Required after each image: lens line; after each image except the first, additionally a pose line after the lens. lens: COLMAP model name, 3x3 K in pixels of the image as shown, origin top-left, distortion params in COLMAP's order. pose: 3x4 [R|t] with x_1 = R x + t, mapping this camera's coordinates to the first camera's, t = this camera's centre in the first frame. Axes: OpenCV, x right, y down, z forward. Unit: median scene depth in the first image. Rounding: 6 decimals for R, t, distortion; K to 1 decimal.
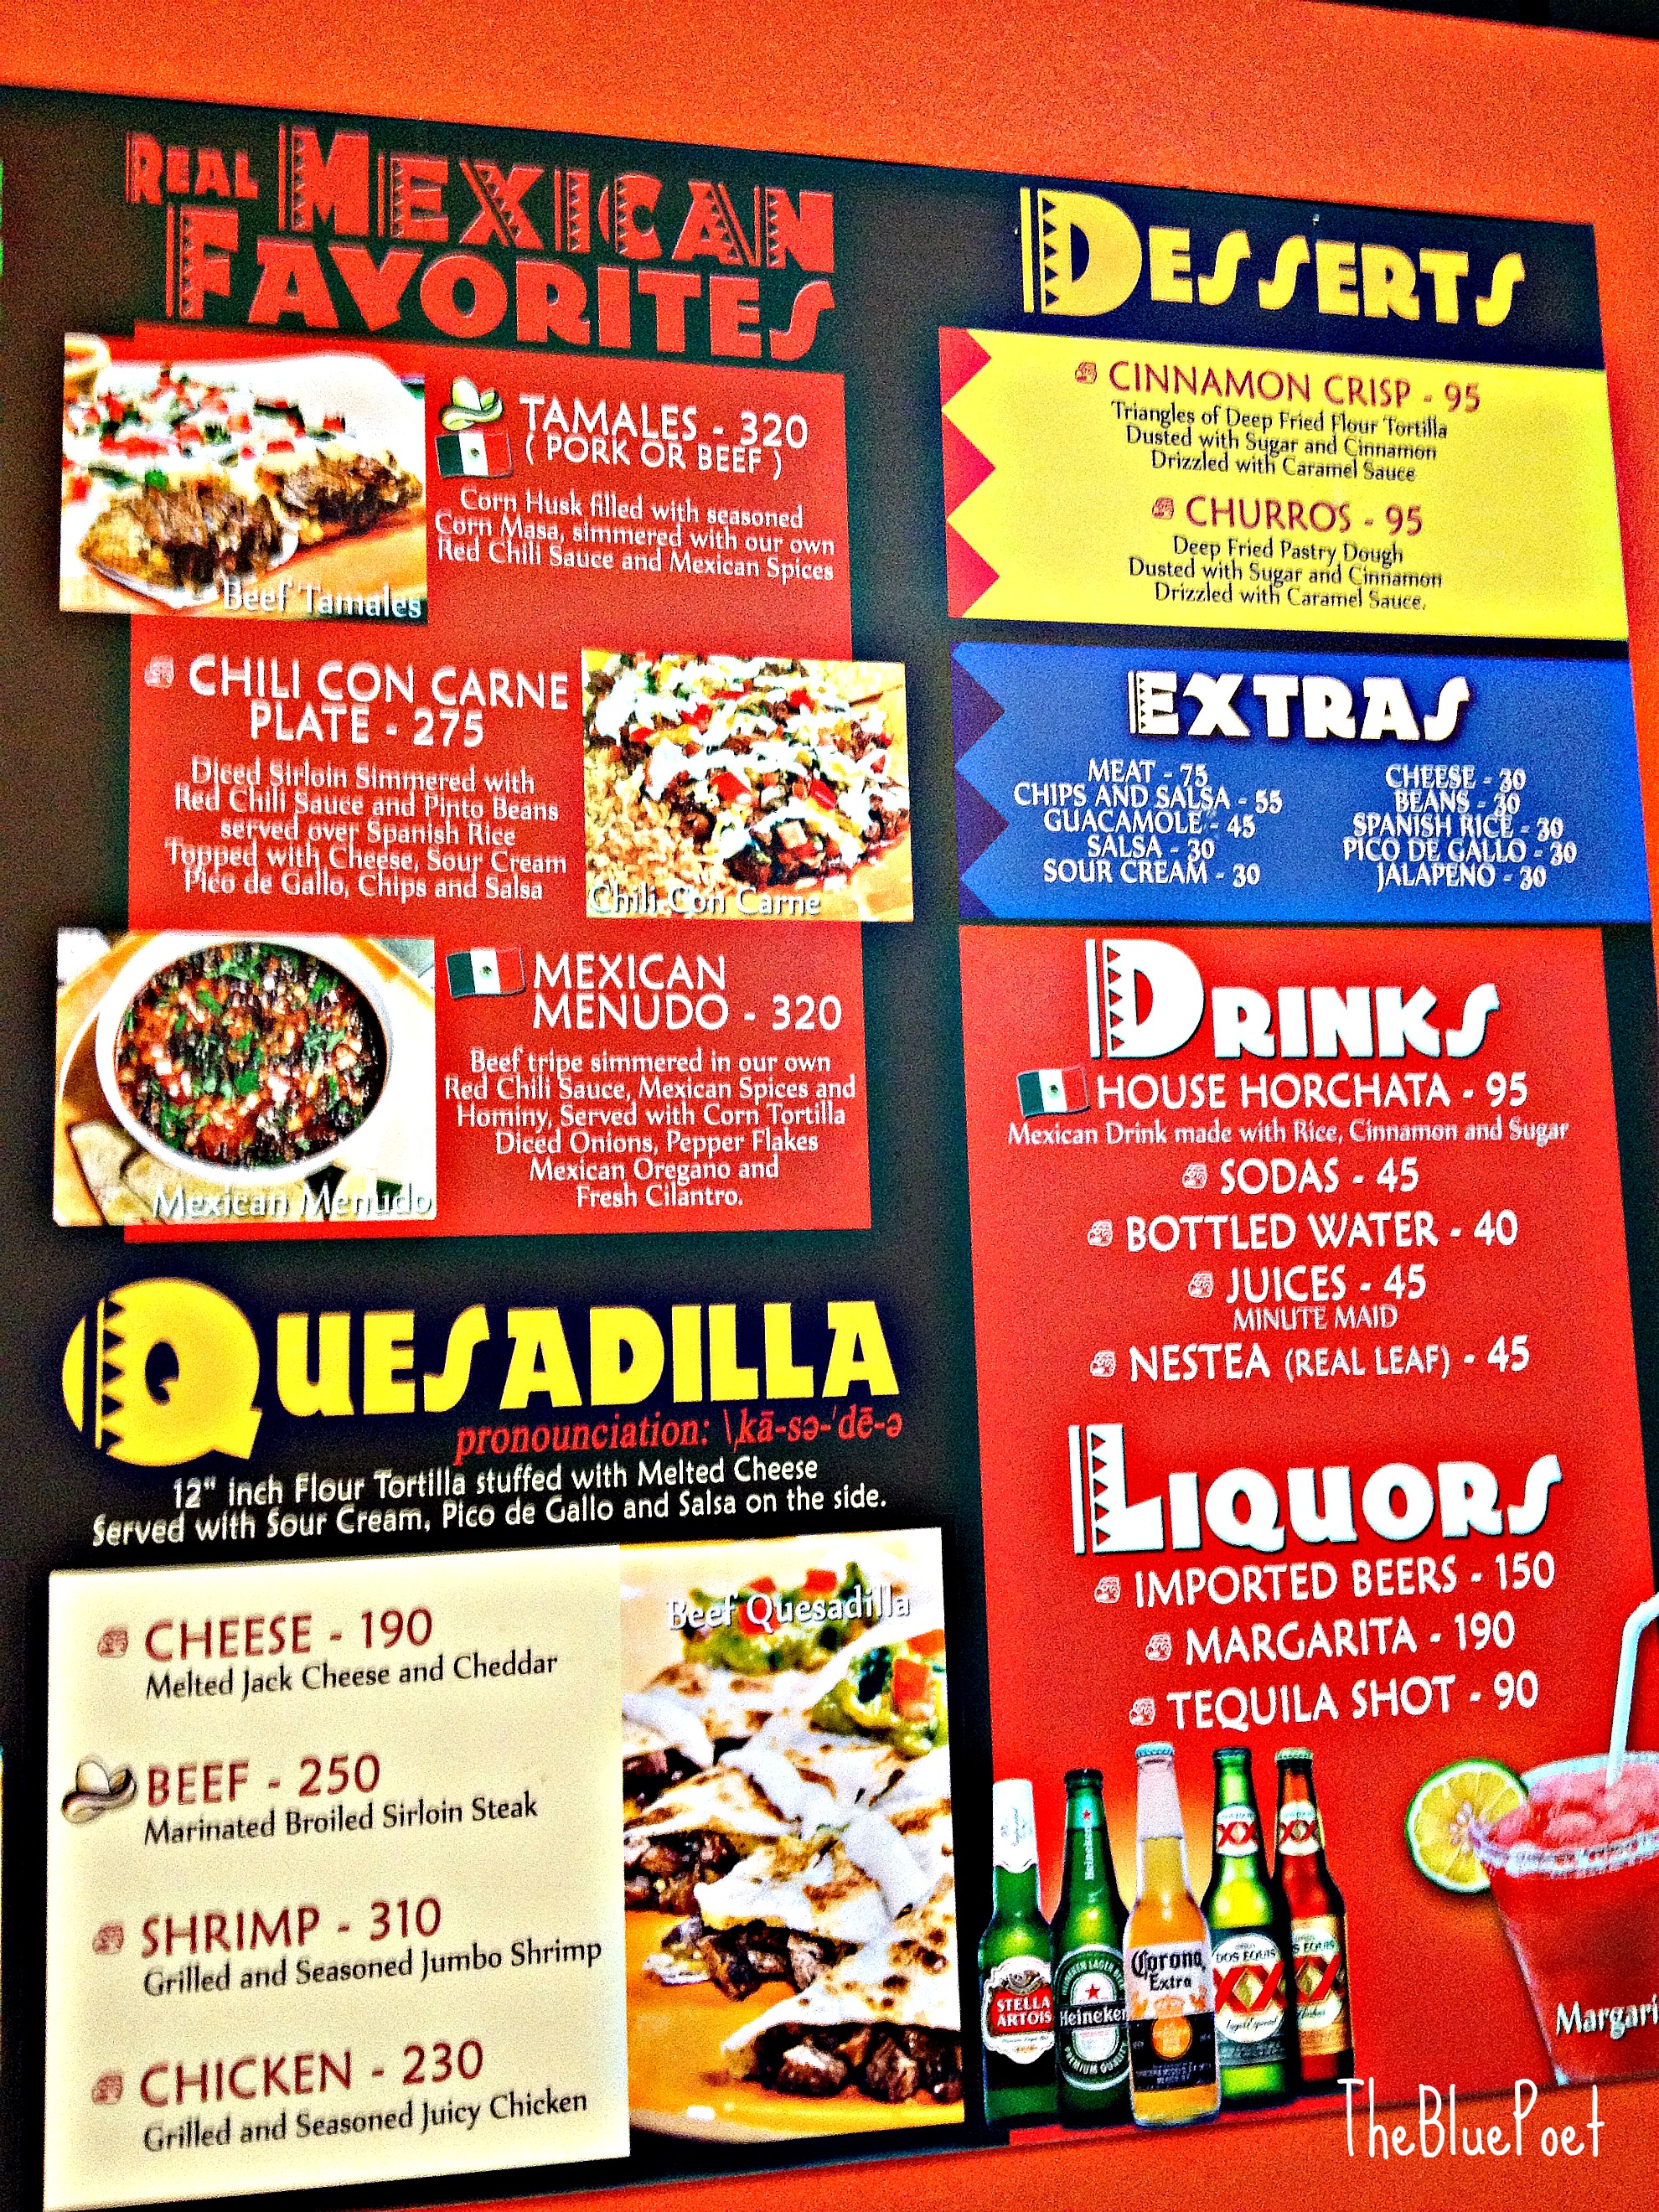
lens RADIAL K [[2277.5, 0, 818.9], [0, 2277.5, 1096.2], [0, 0, 1]] dist [0.048882, 0.000000]
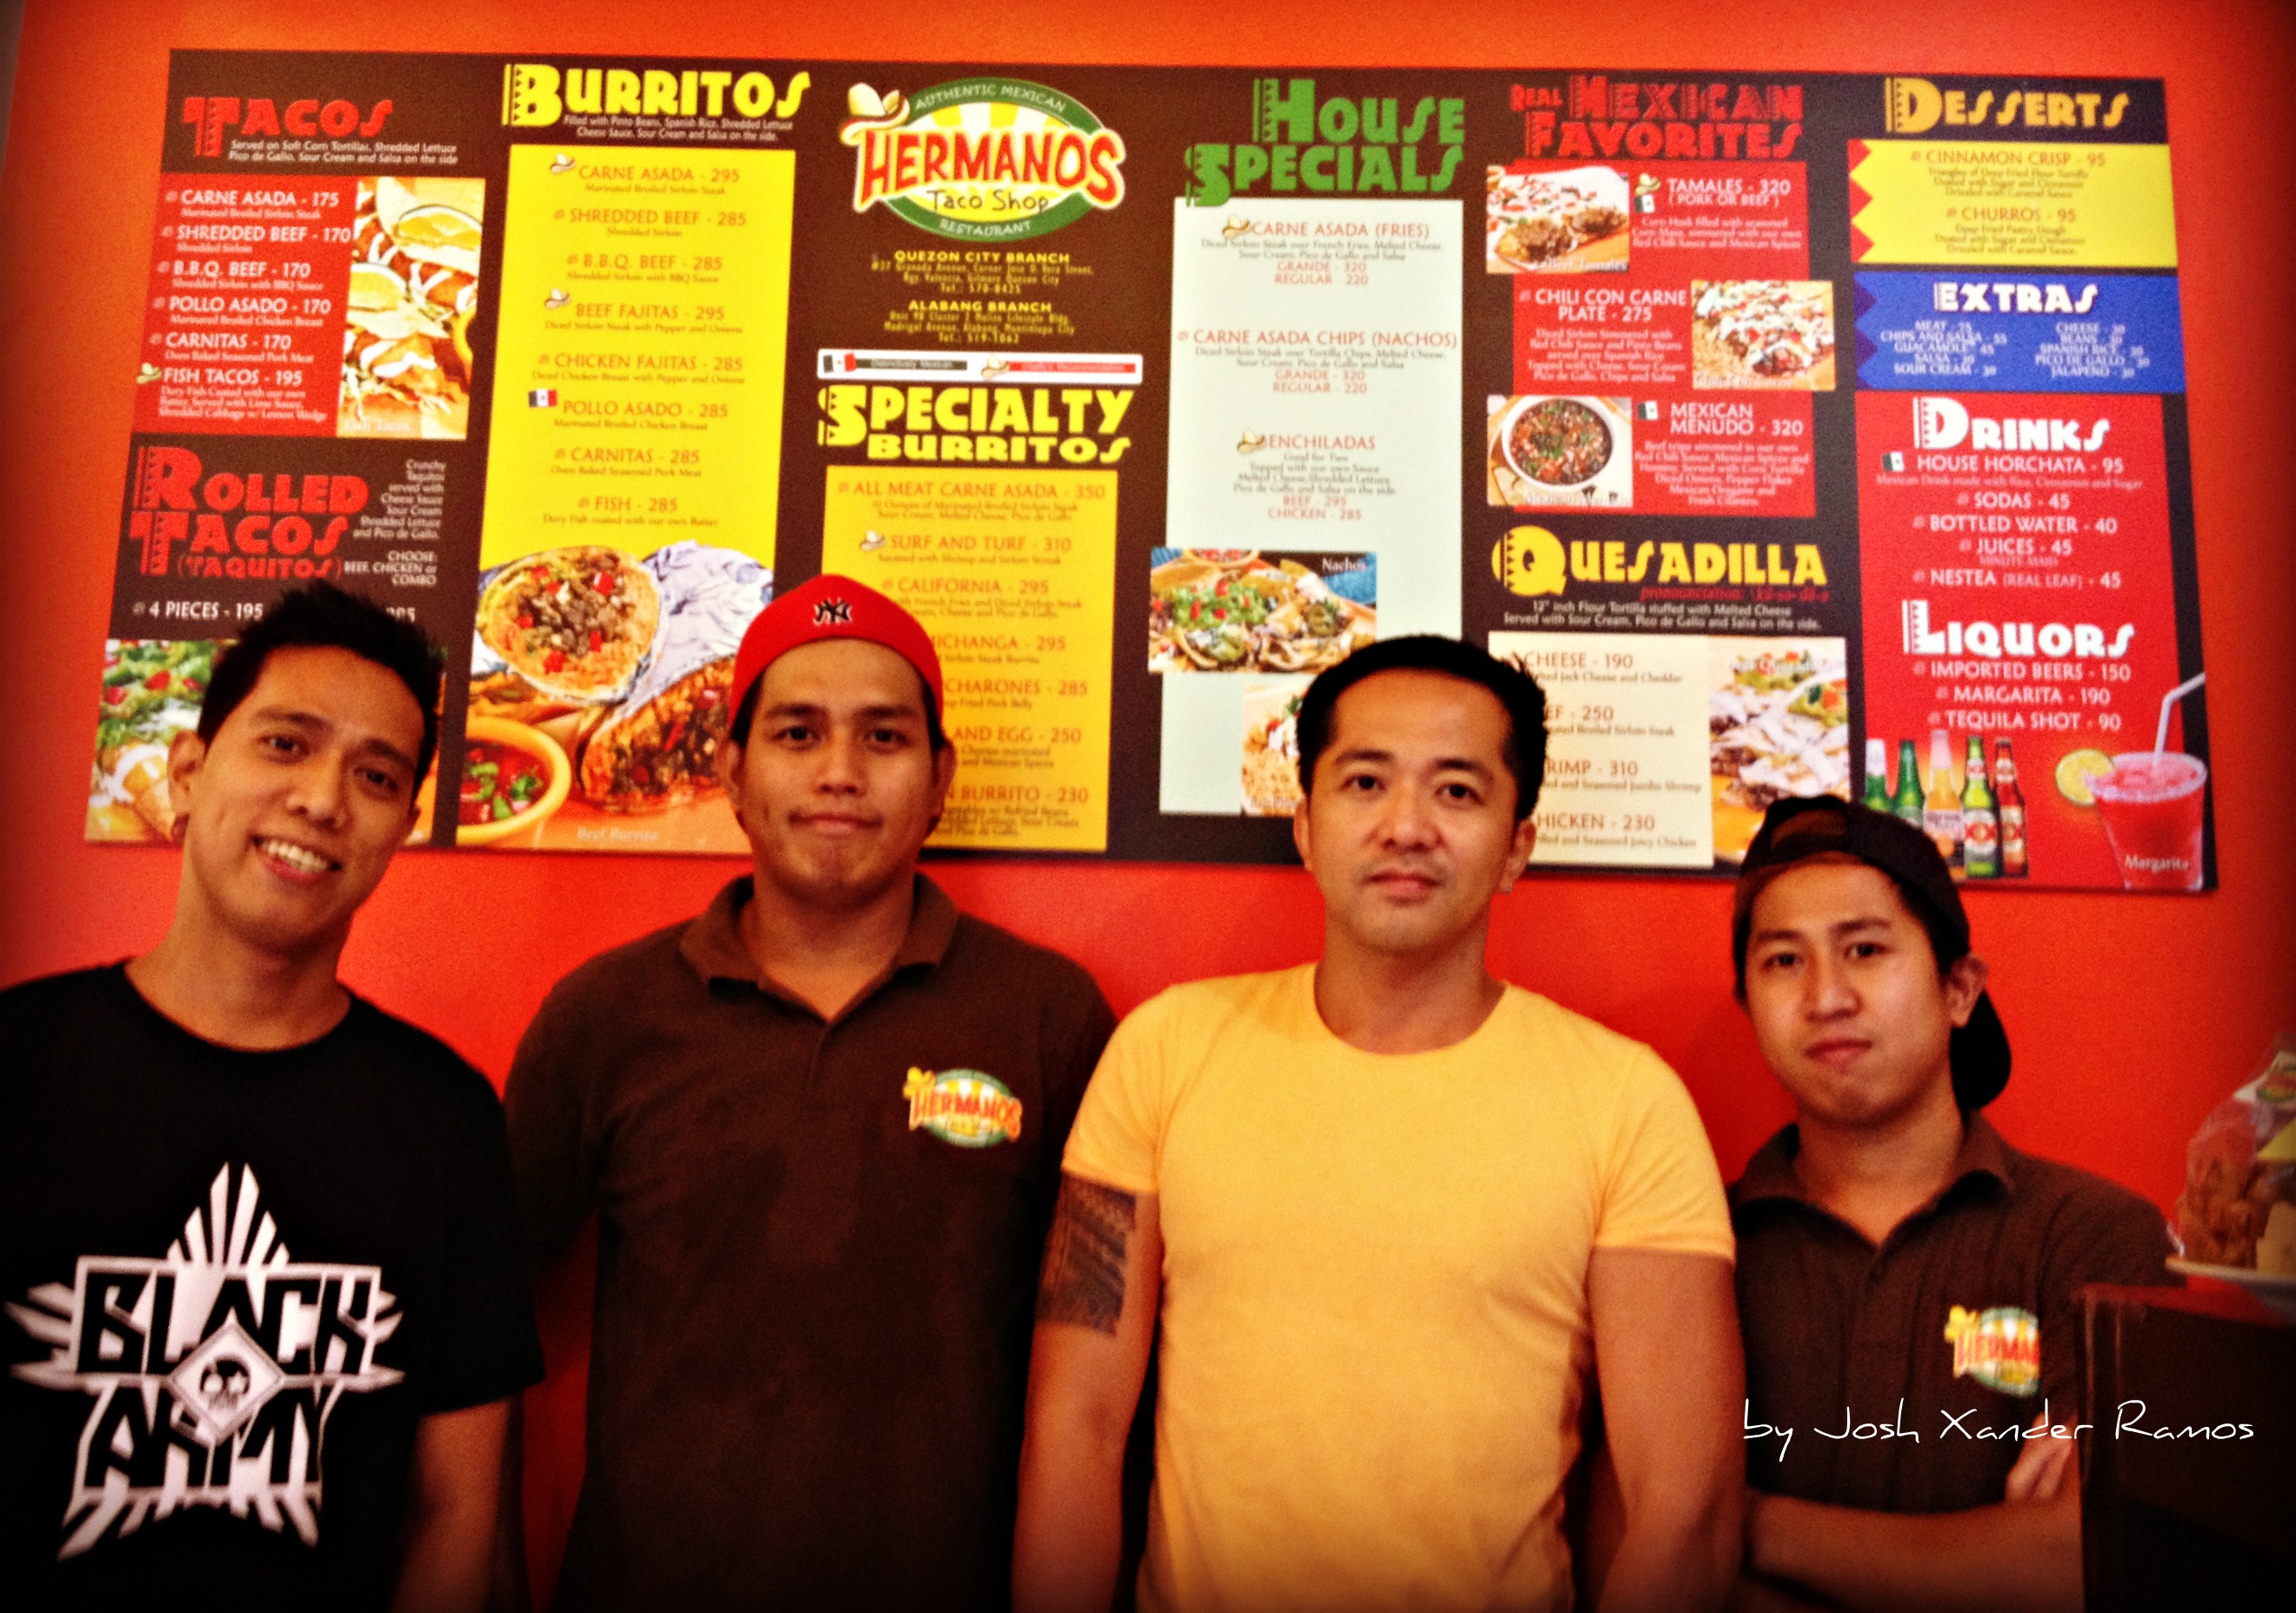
lens RADIAL K [[2376.4, 0, 1170.3], [0, 2376.4, 806.7], [0, 0, 1]] dist [0.040710, 0.000000]
pose [[0.975661, 0.009405, -0.219081, -0.084187], [-0.022238, 0.998173, -0.056182, 0.510733], [0.218152, 0.059686, 0.974088, -1.534349]]
